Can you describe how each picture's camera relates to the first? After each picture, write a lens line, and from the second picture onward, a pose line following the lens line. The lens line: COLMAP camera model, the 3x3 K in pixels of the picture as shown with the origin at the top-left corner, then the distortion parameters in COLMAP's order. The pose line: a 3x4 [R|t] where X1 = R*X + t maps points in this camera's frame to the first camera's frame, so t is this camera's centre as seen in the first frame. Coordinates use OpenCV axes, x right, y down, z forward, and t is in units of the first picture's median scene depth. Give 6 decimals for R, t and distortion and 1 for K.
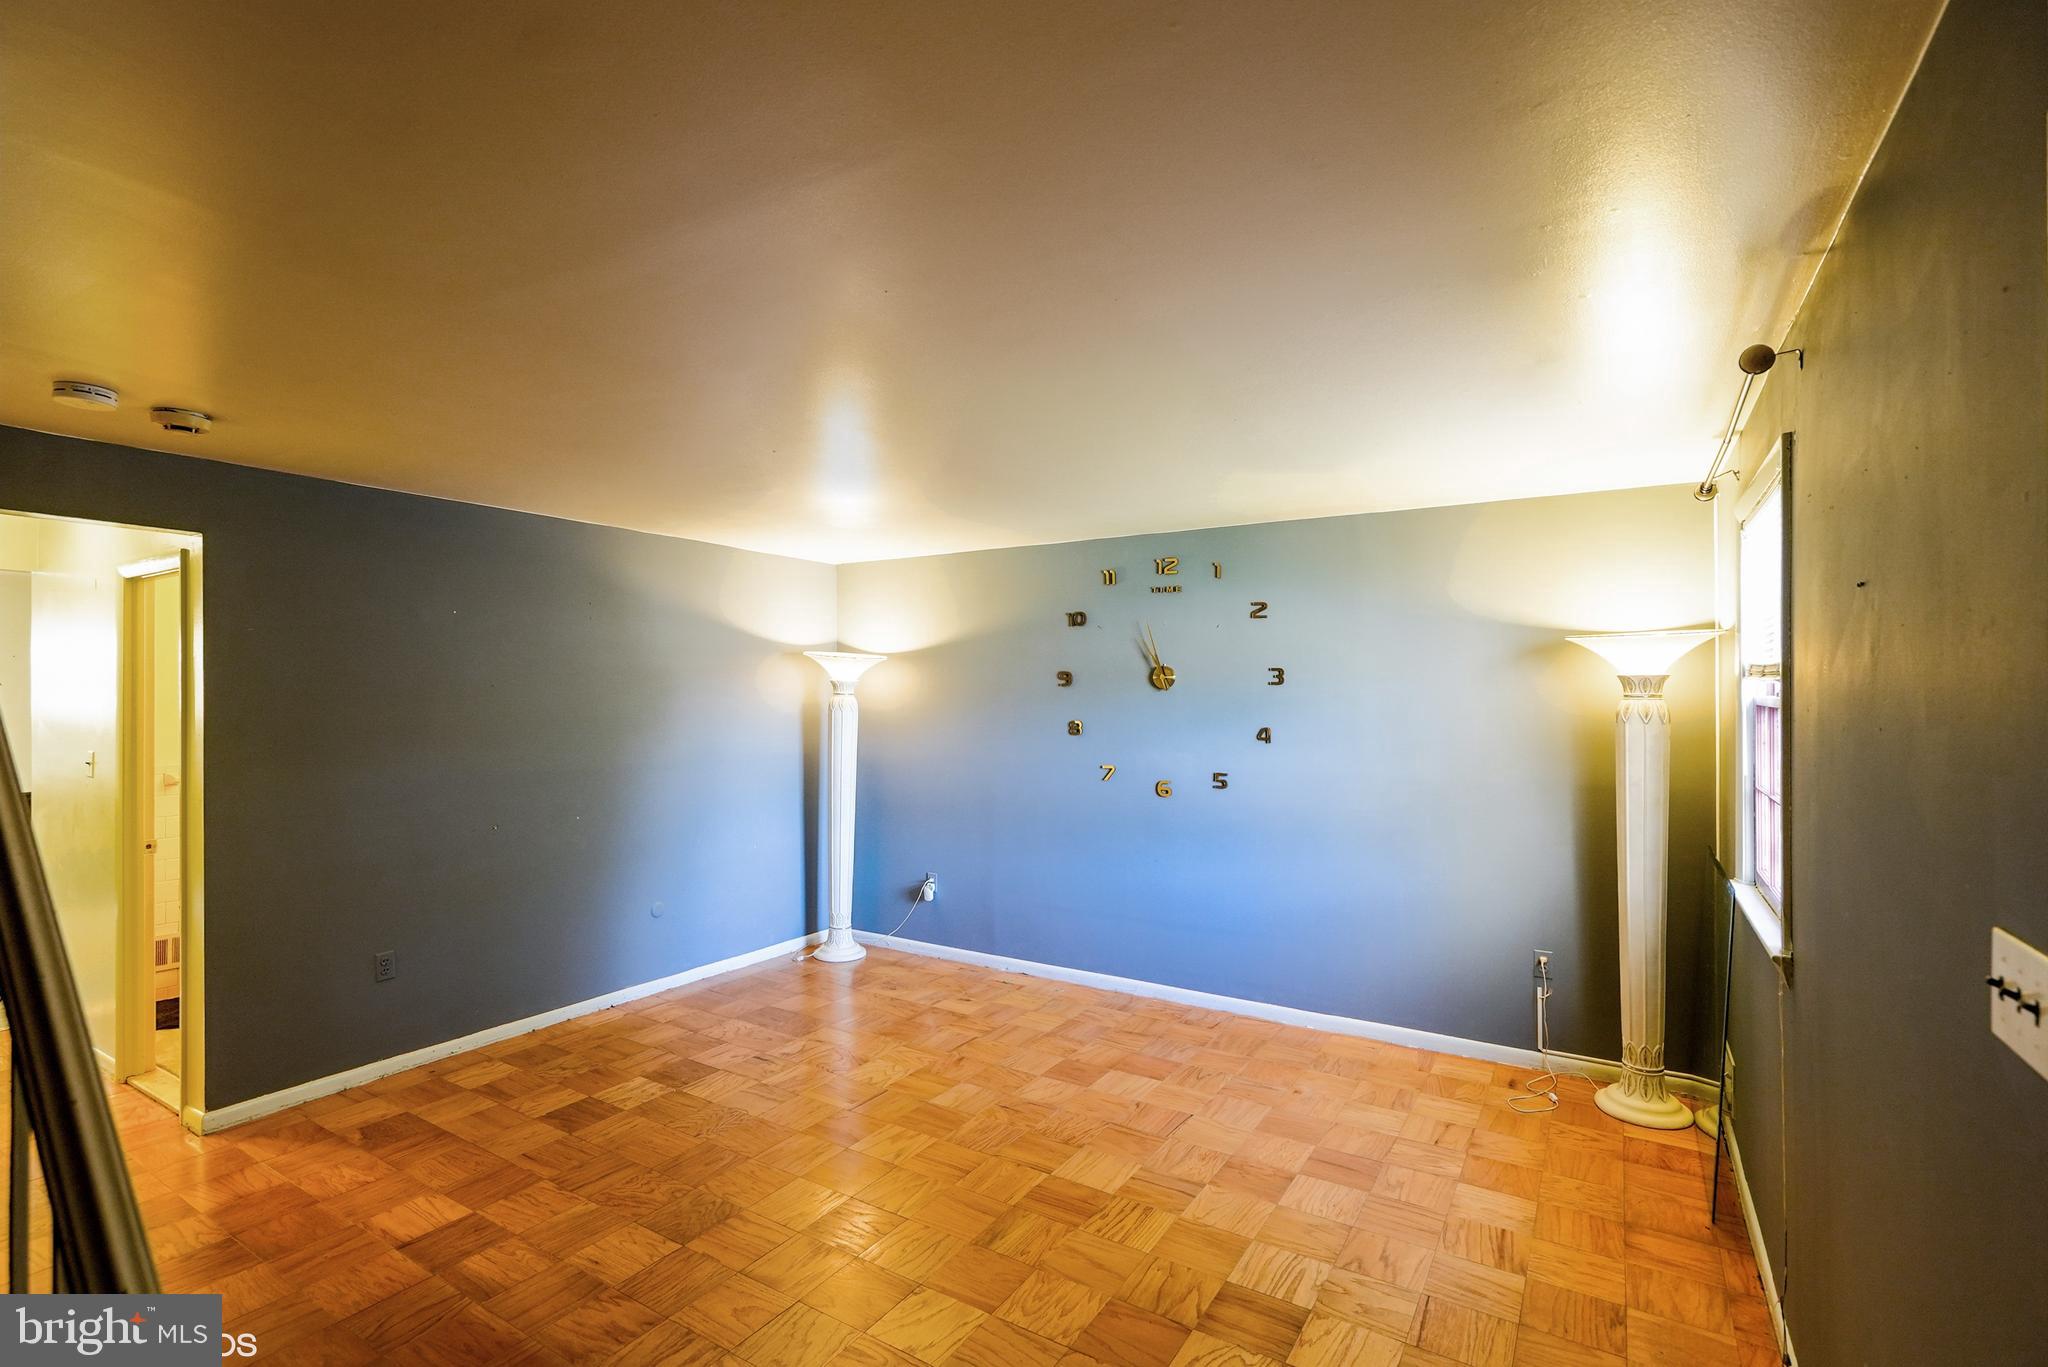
lens RADIAL K [[951.5, 0, 1022.6], [0, 951.5, 683.5], [0, 0, 1]] dist [-0.014308, 0.004106]
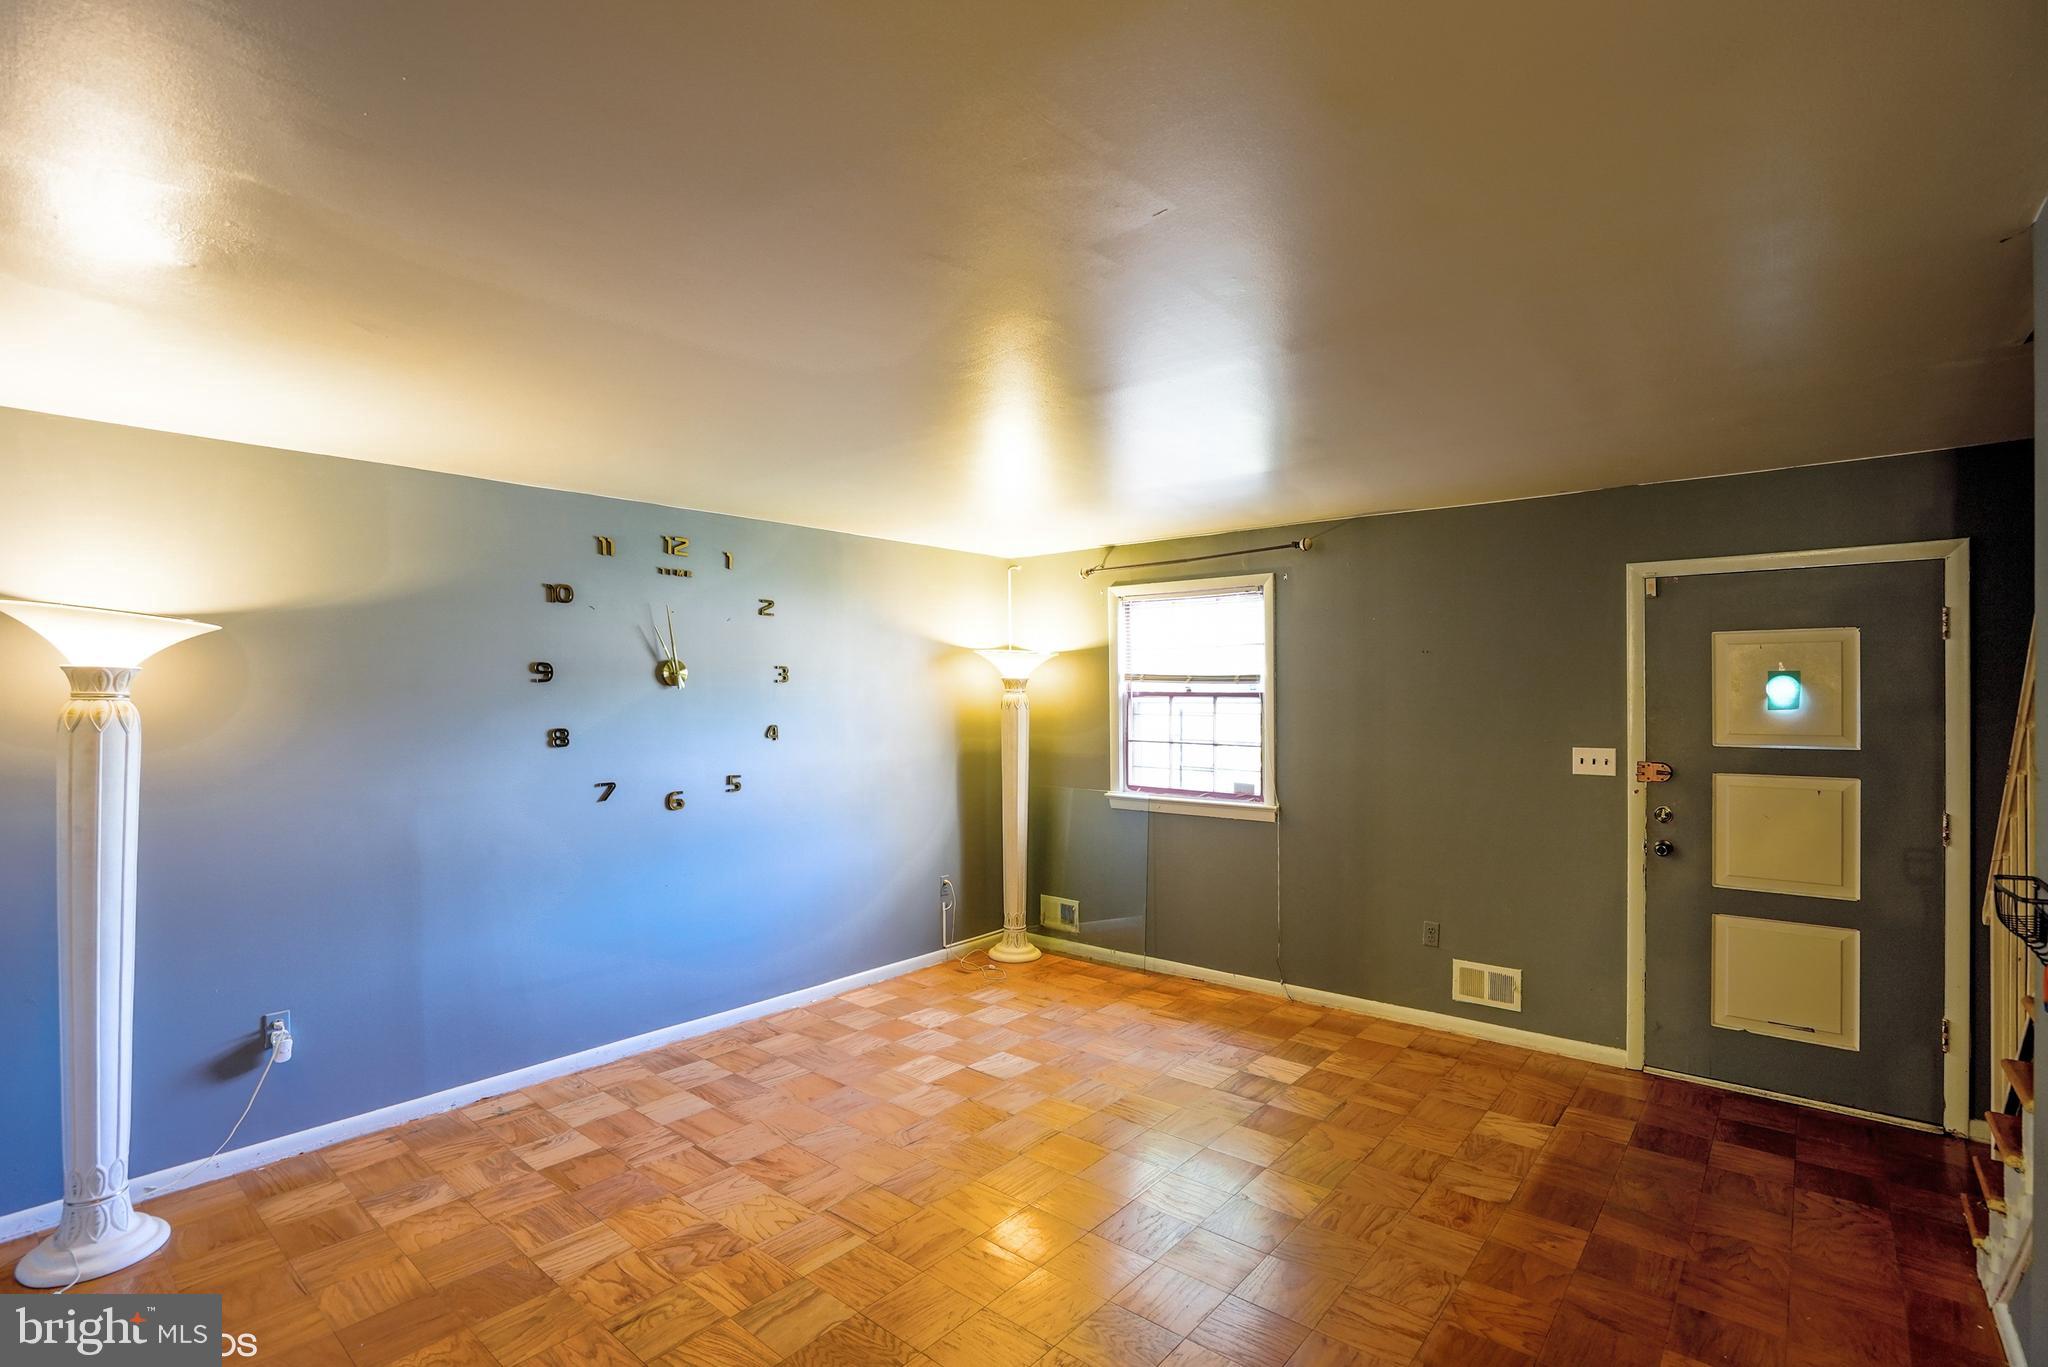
lens RADIAL K [[951.5, 0, 1024.3], [0, 951.5, 686.5], [0, 0, 1]] dist [-0.014308, 0.004106]
pose [[0.151046, 0.001793, 0.988525, -0.684042], [-0.007001, 0.999975, -0.000744, 0.004552], [-0.988502, -0.006808, 0.151055, 0.567506]]
